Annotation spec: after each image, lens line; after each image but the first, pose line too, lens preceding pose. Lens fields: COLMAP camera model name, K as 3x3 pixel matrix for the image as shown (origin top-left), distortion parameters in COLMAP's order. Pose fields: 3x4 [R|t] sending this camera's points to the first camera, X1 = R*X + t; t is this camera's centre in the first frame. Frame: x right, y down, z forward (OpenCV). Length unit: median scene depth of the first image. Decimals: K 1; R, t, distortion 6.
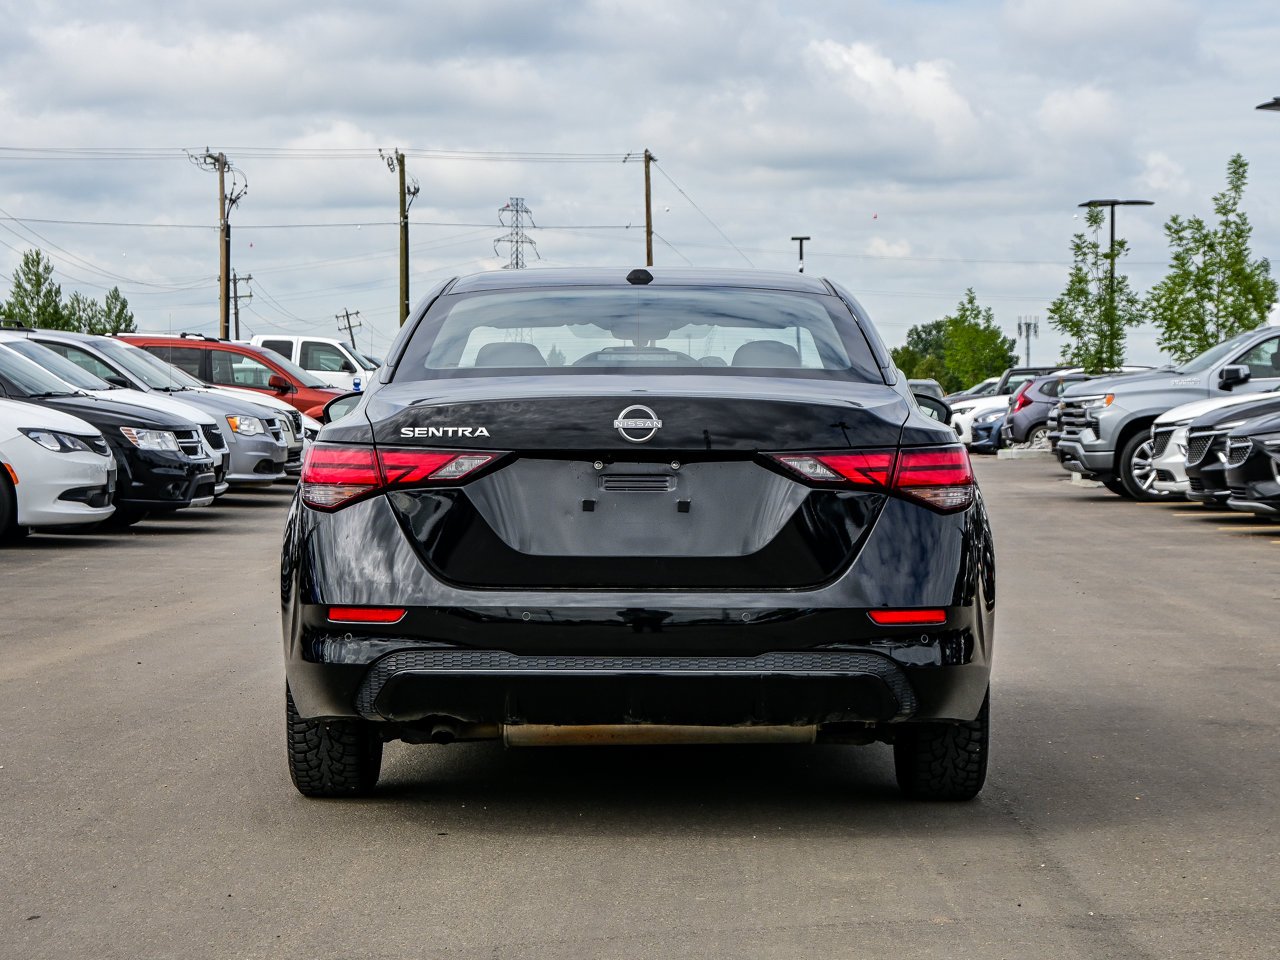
lens RADIAL K [[3165.1, 0, 571.0], [0, 3165.1, 479.5], [0, 0, 1]] dist [-0.032277, 0.667431]
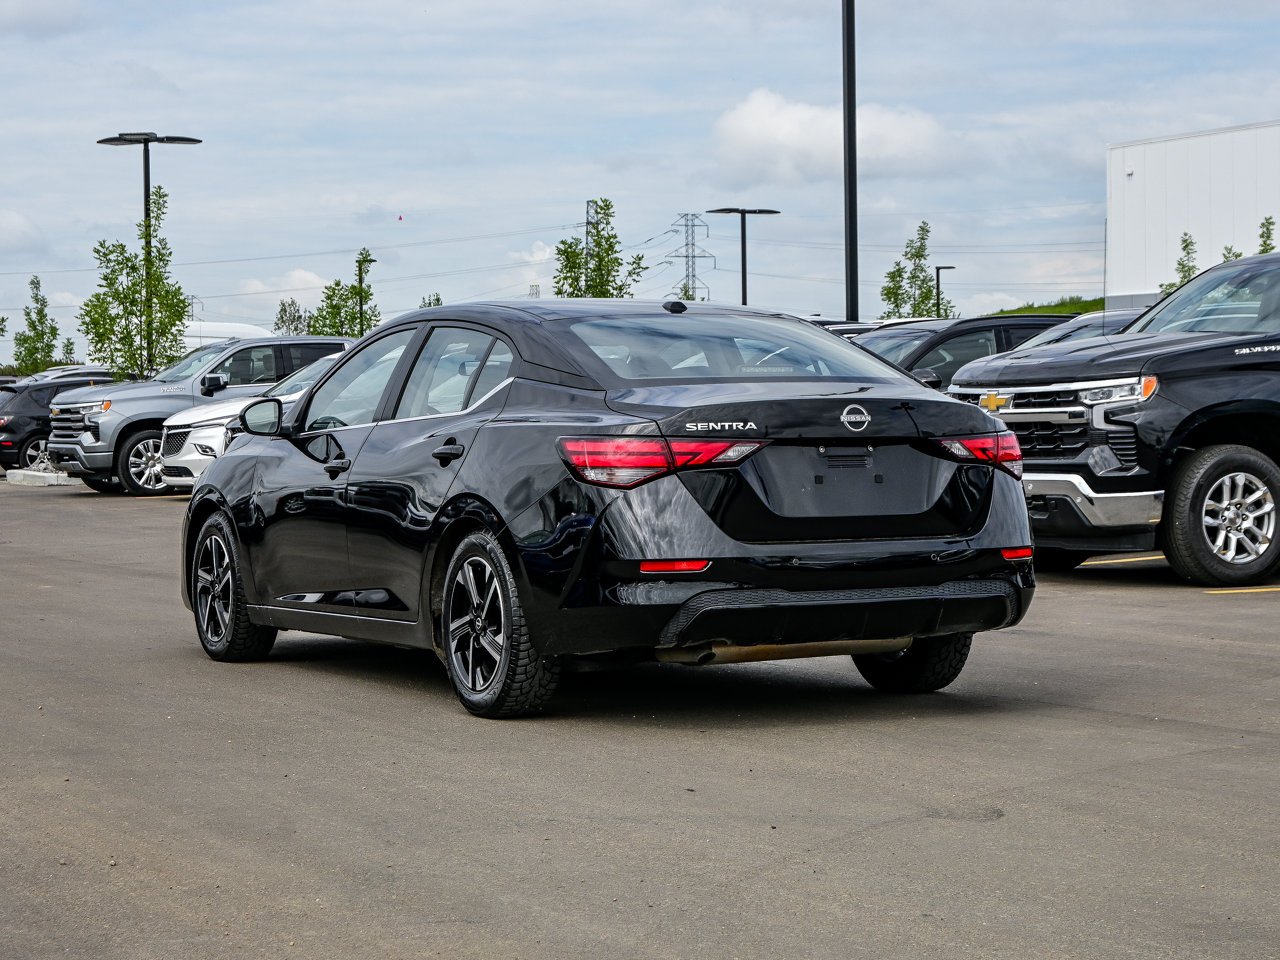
lens RADIAL K [[3086.2, 0, 640.0], [0, 3086.2, 480.0], [0, 0, 1]] dist [-0.242164, 0.545319]
pose [[0.865985, -0.021549, 0.499605, -0.221689], [0.022266, 0.999742, 0.004526, 0.000271], [-0.499573, 0.007204, 0.866242, -0.031342]]
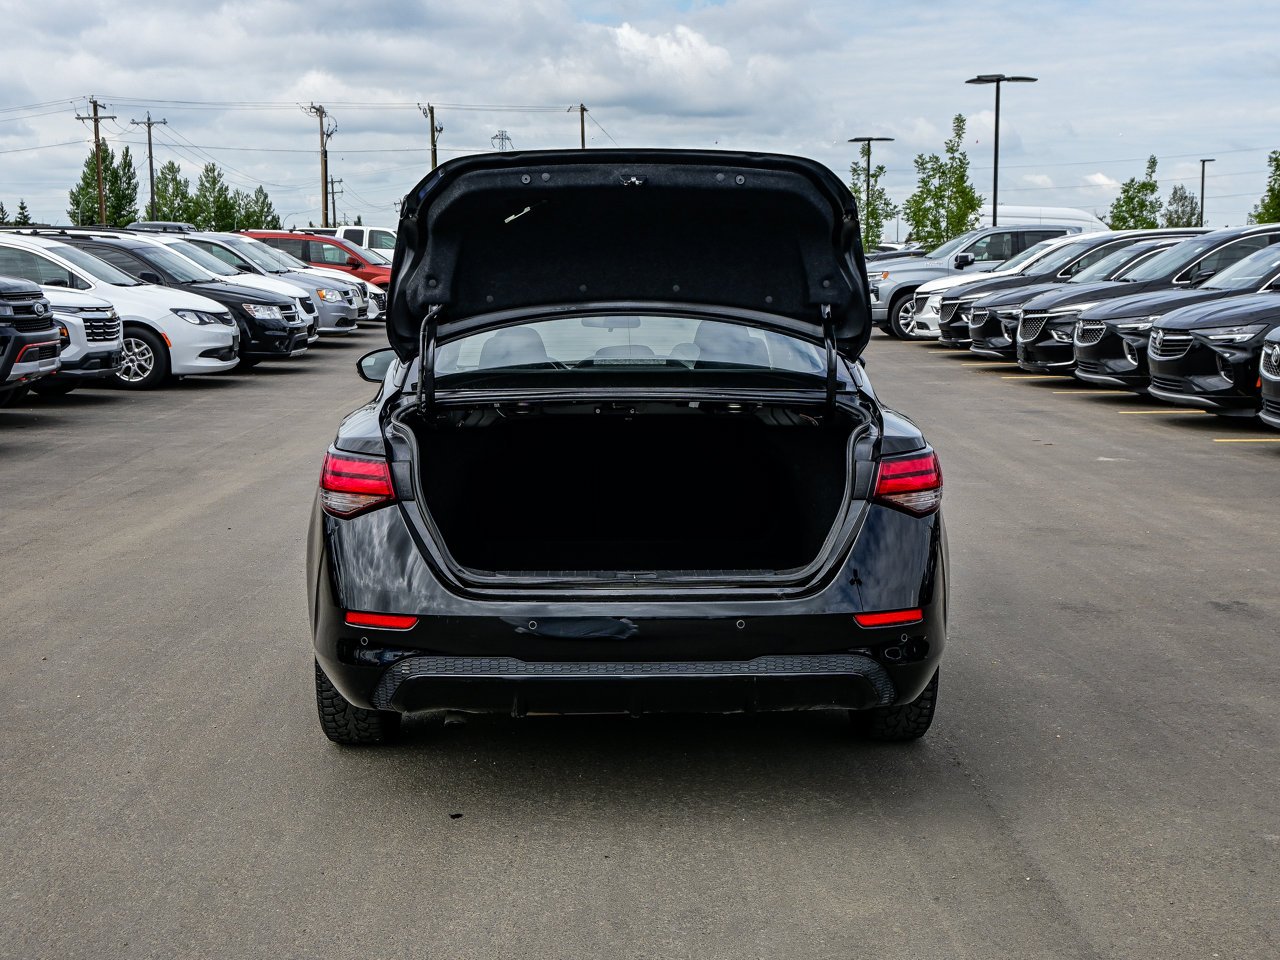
lens RADIAL K [[1792.0, 0, 640.0], [0, 1792.0, 480.0], [0, 0, 1]] dist [-0.011412, -0.002428]
pose [[0.998270, -0.011319, 0.057702, -0.003672], [0.005086, 0.994241, 0.107046, -0.021374], [-0.058582, -0.106567, 0.992578, 0.123775]]
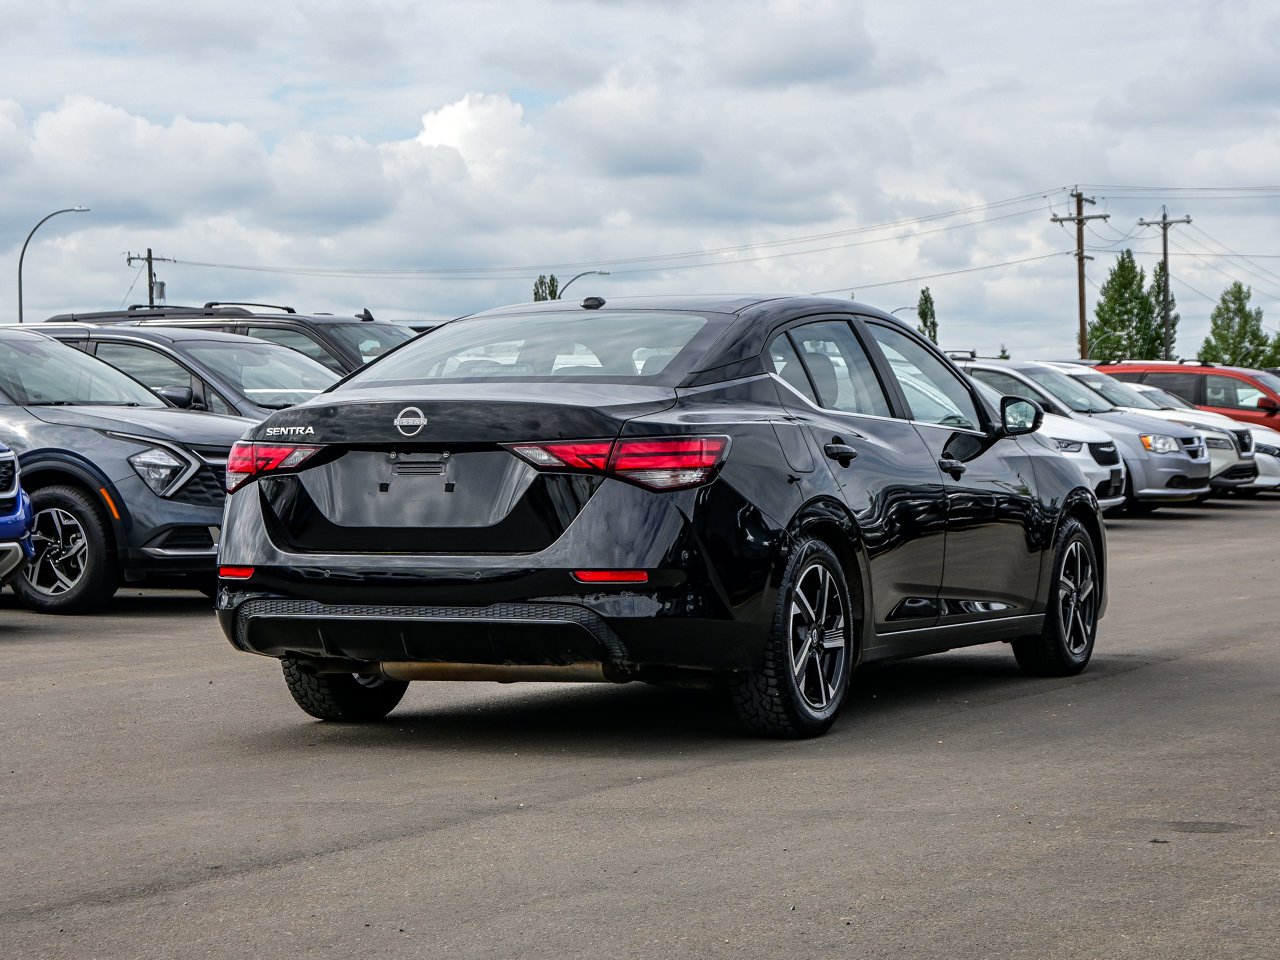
lens RADIAL K [[3086.2, 0, 640.0], [0, 3086.2, 480.0], [0, 0, 1]] dist [-0.242164, 0.545319]
pose [[0.903593, -0.008167, -0.428315, 0.193638], [0.004006, 0.999936, -0.010614, 0.005839], [0.428374, 0.007875, 0.903567, -0.021481]]
